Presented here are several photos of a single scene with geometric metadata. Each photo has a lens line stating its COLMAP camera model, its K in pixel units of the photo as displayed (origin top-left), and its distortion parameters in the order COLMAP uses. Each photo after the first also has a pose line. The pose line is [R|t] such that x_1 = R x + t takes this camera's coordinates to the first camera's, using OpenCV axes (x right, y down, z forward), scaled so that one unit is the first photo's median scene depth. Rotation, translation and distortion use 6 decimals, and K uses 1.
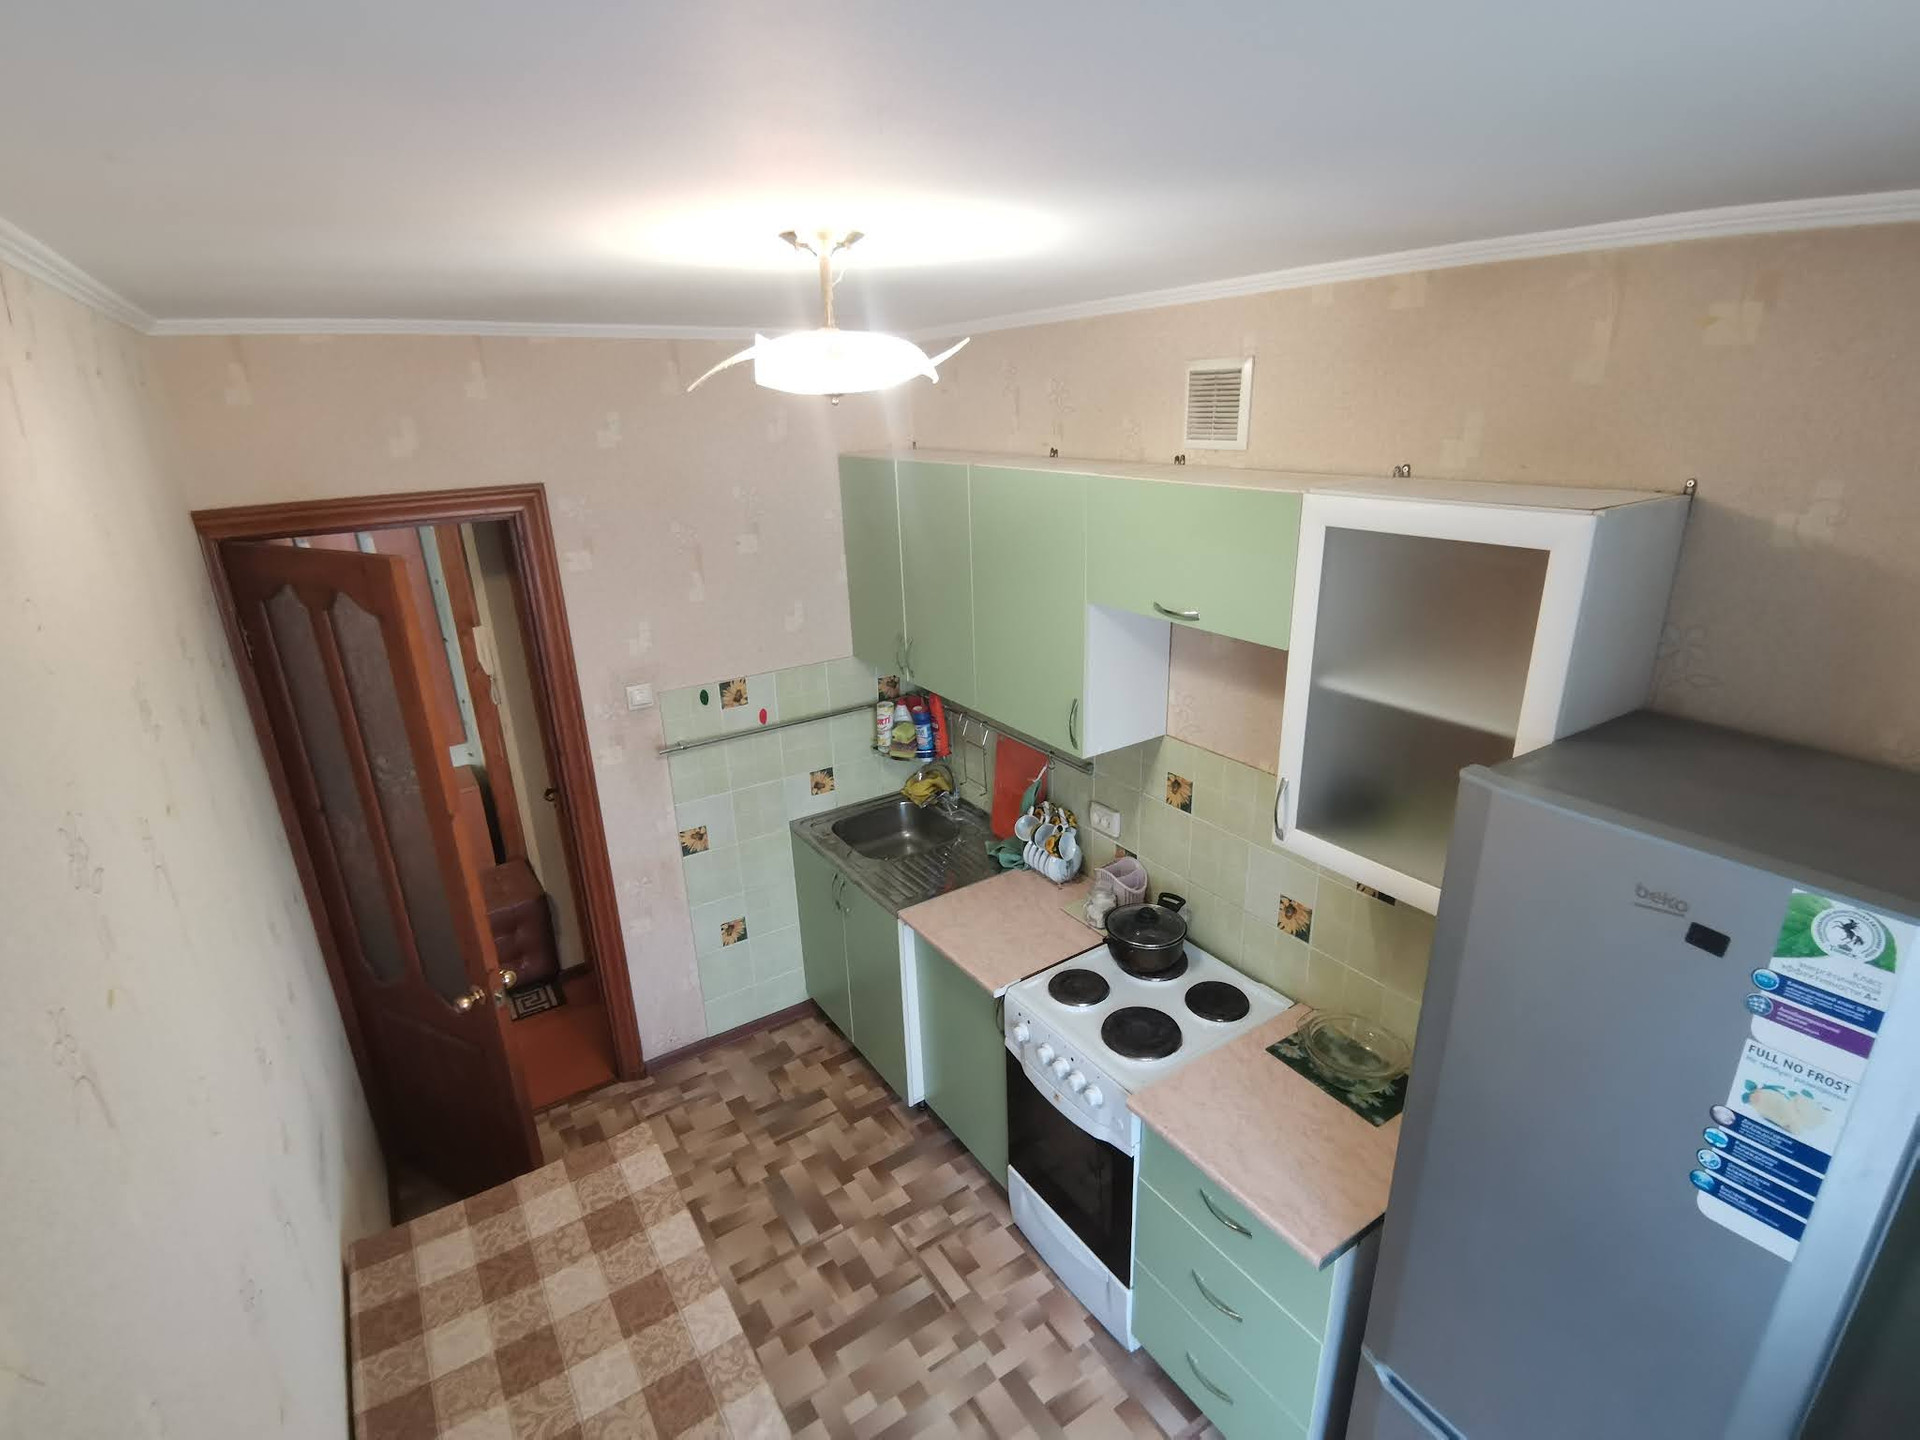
lens RADIAL K [[938.8, 0, 955.5], [0, 938.8, 723.6], [0, 0, 1]] dist [-0.003367, -0.008773]
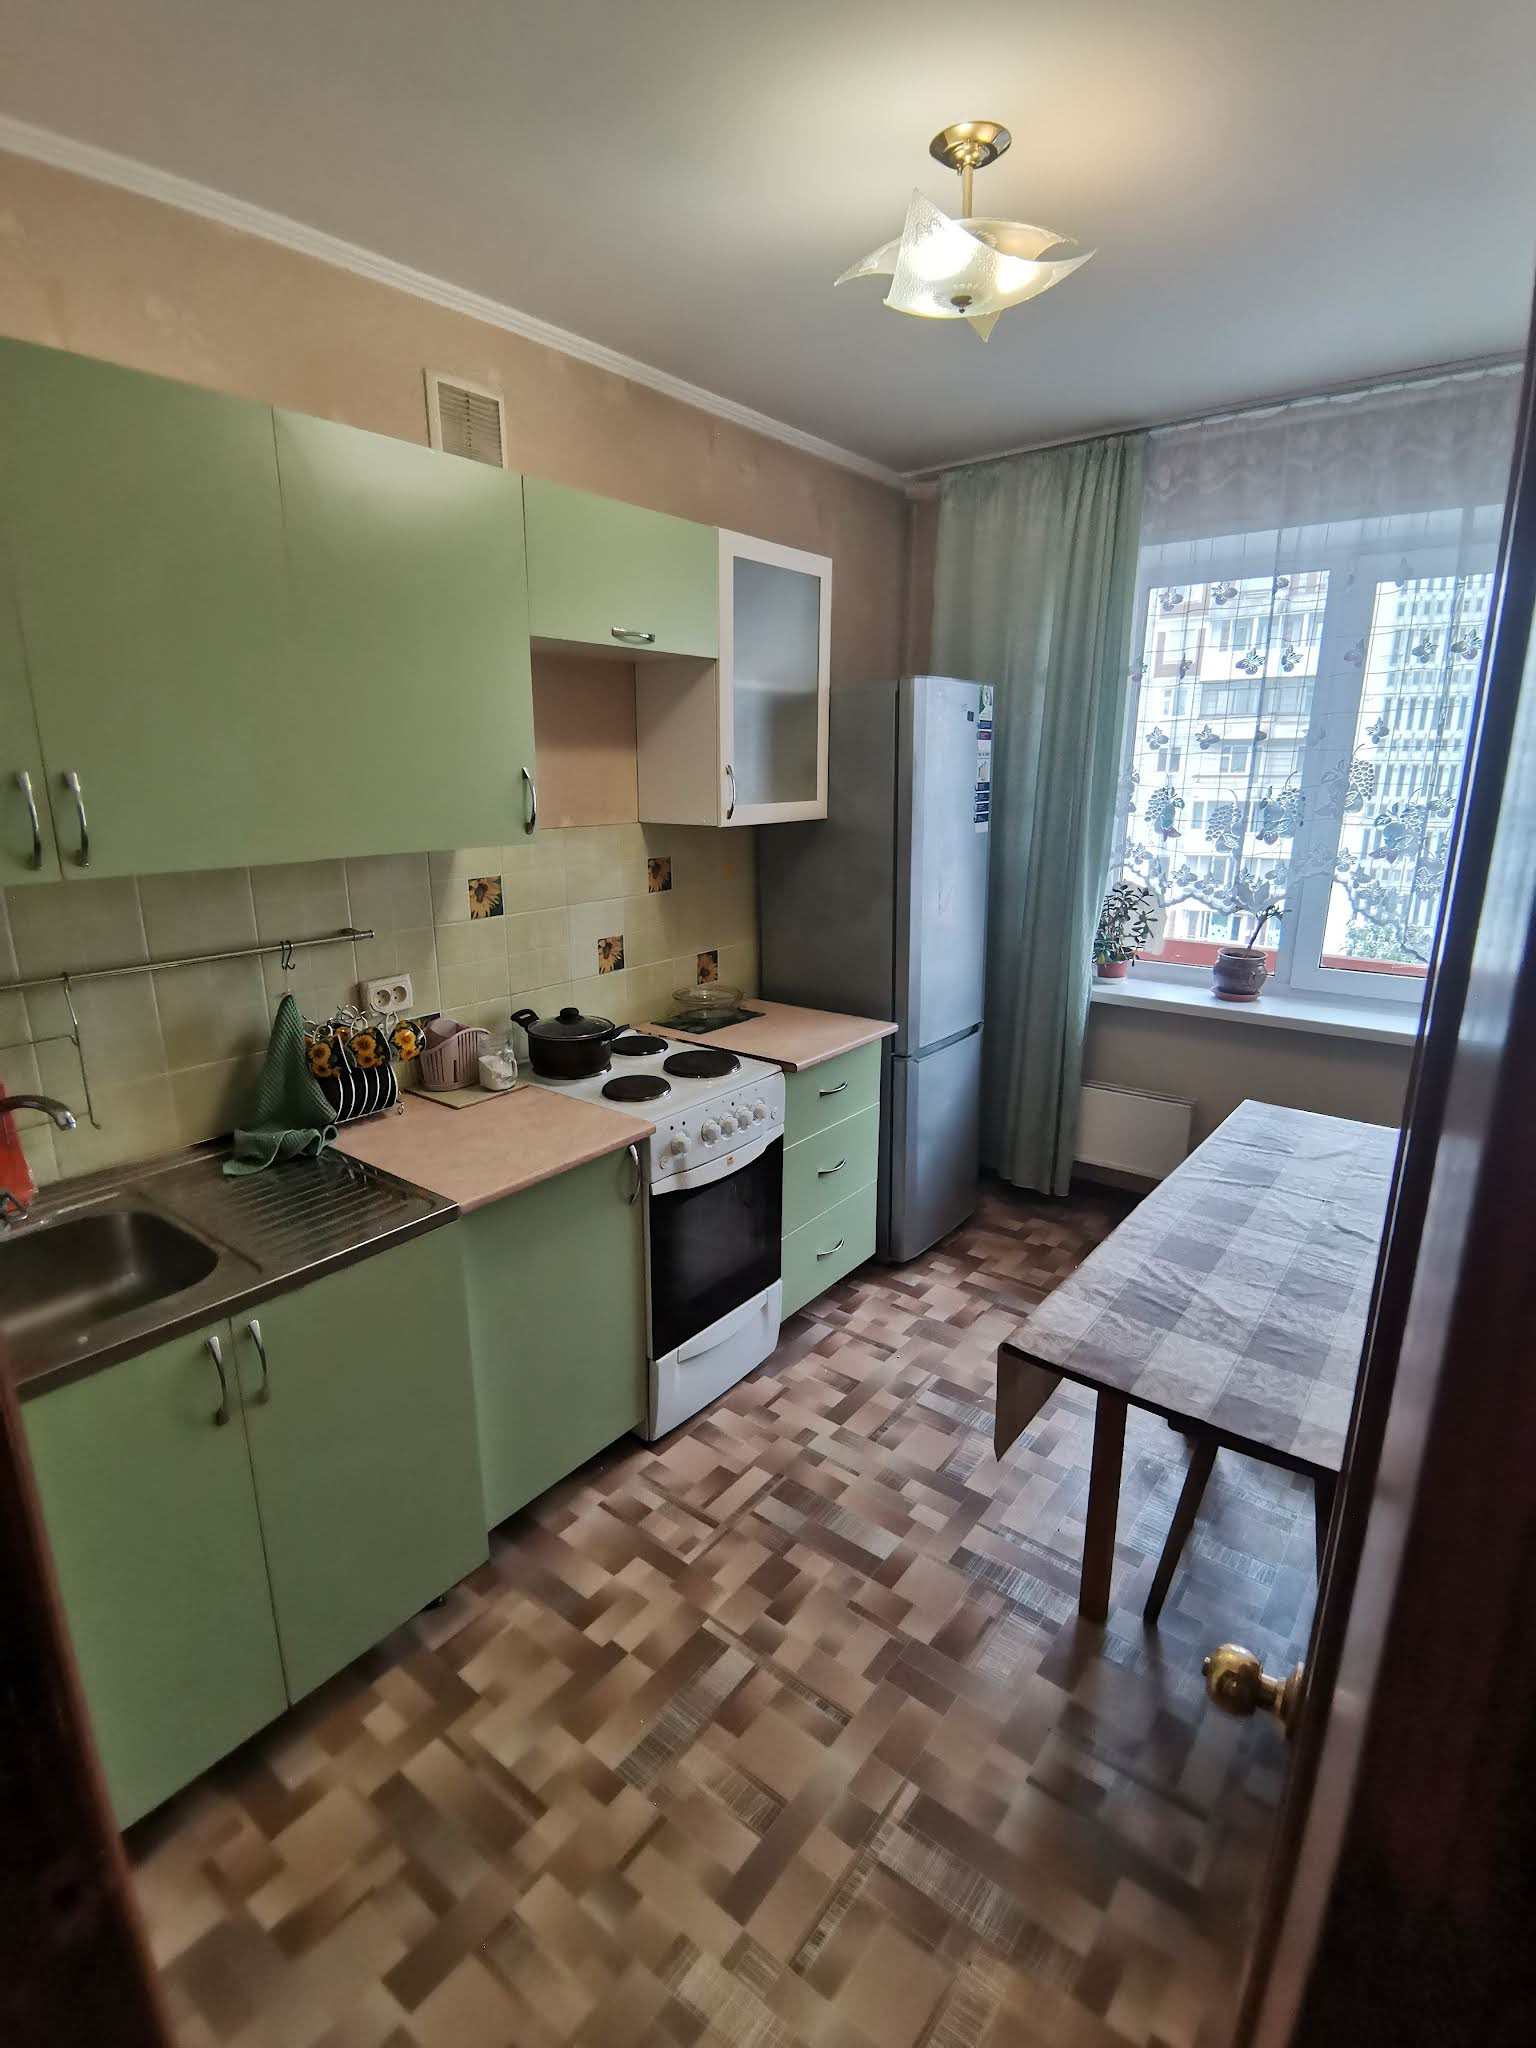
lens RADIAL K [[1001.3, 0, 761.1], [0, 1001.3, 1032.7], [0, 0, 1]] dist [-0.003367, -0.008773]
pose [[-0.331653, -0.211340, 0.919425, -0.714275], [0.327207, 0.888319, 0.322219, -0.030158], [-0.884840, 0.407707, -0.225462, 1.010596]]
